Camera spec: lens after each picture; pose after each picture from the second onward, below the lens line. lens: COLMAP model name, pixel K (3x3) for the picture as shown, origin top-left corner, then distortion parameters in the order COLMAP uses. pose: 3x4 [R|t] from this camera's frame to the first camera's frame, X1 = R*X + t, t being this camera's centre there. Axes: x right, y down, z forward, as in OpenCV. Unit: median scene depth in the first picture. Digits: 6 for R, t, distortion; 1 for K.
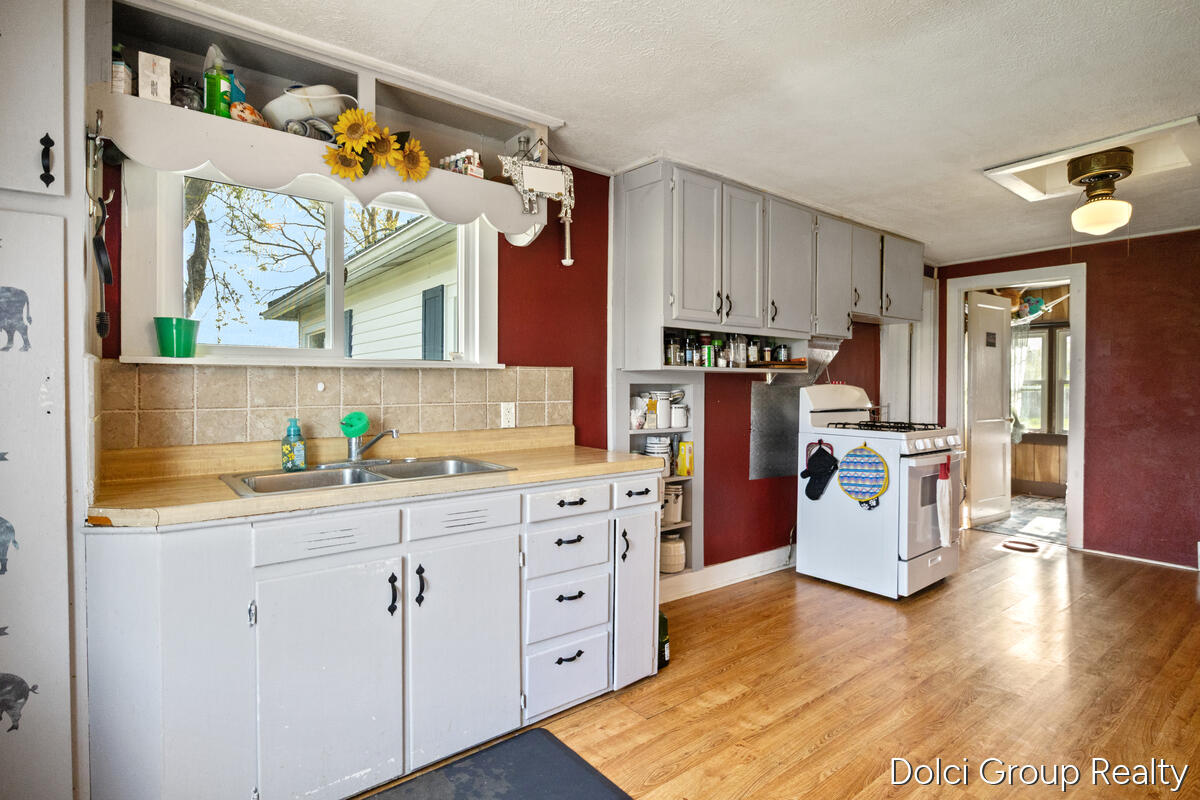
lens RADIAL K [[616.6, 0, 602.0], [0, 616.6, 396.0], [0, 0, 1]] dist [-0.003772, -0.001490]
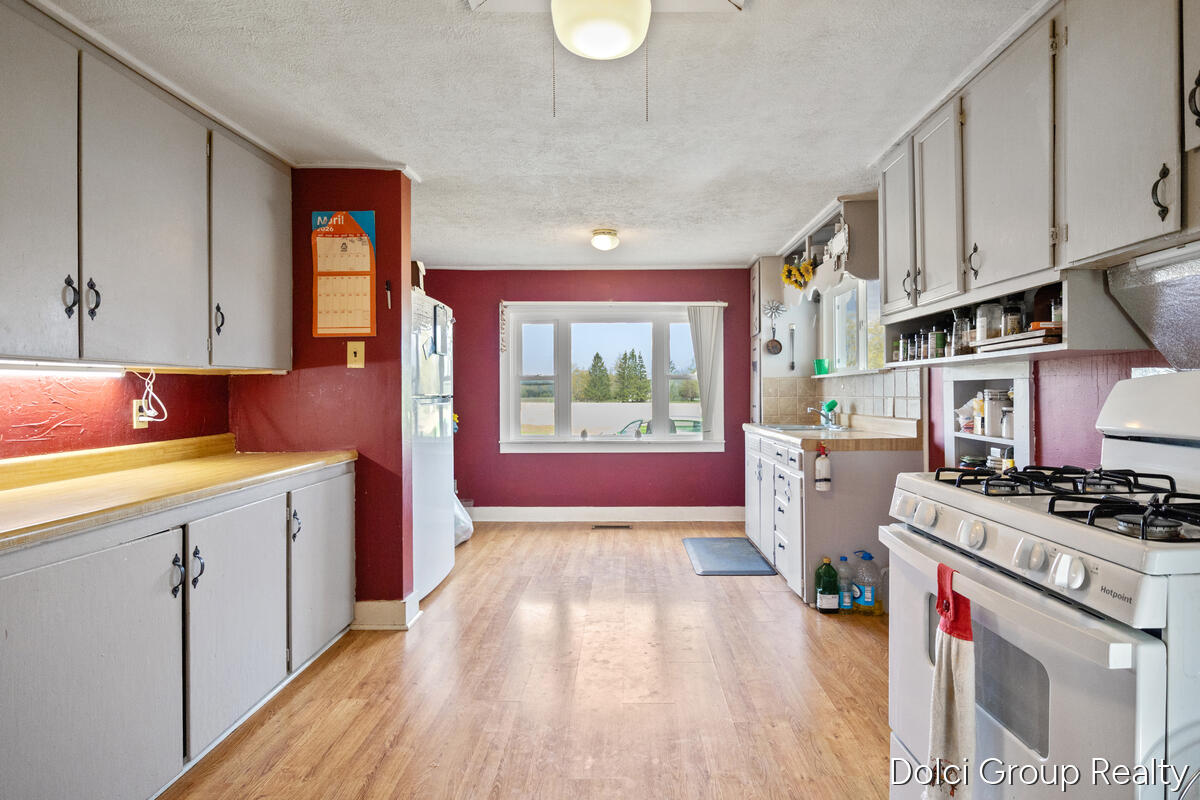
lens RADIAL K [[616.6, 0, 602.0], [0, 616.6, 396.0], [0, 0, 1]] dist [-0.003772, -0.001490]
pose [[-0.656307, 0.006113, -0.754469, 0.799882], [-0.008921, 0.999834, 0.015860, -0.005087], [0.754441, 0.017140, -0.656144, 0.895312]]
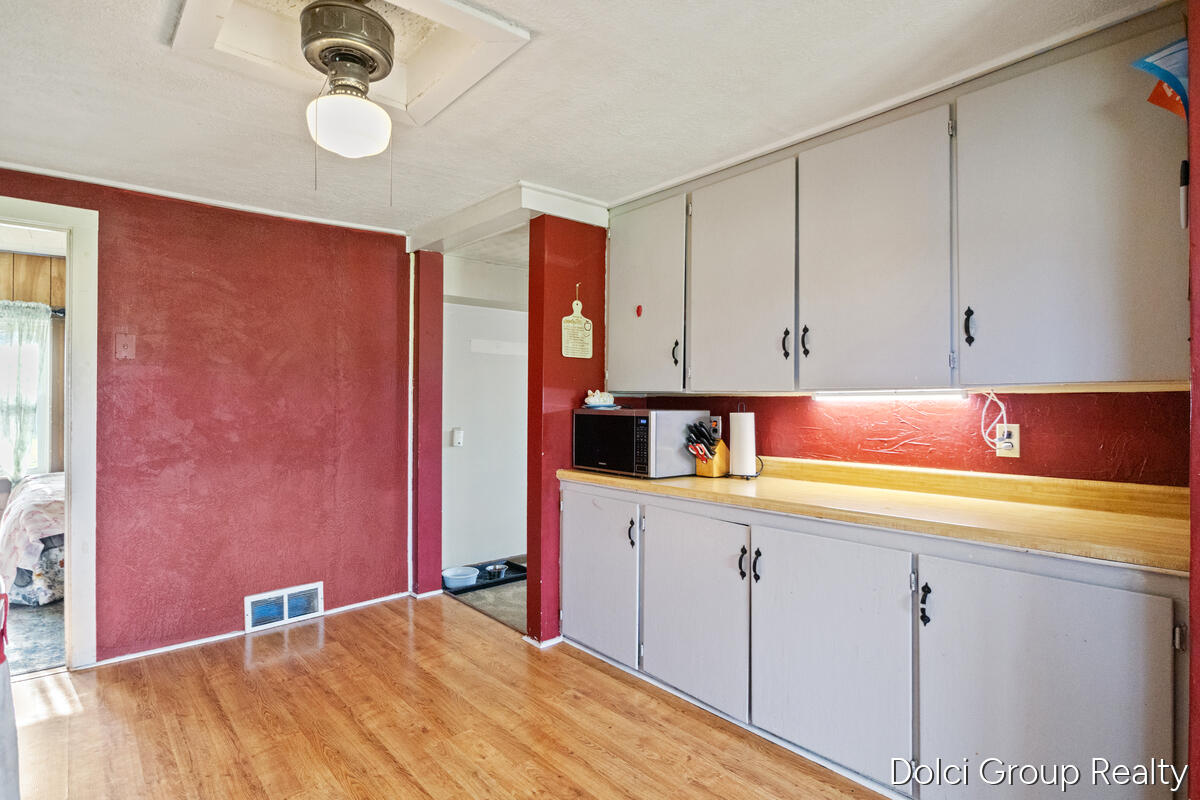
lens RADIAL K [[616.6, 0, 602.0], [0, 616.6, 396.0], [0, 0, 1]] dist [-0.003772, -0.001490]
pose [[-0.036402, 0.001268, 0.999336, 0.140772], [0.017588, 0.999845, -0.000628, -0.017450], [-0.999182, 0.017553, -0.036419, 0.532419]]
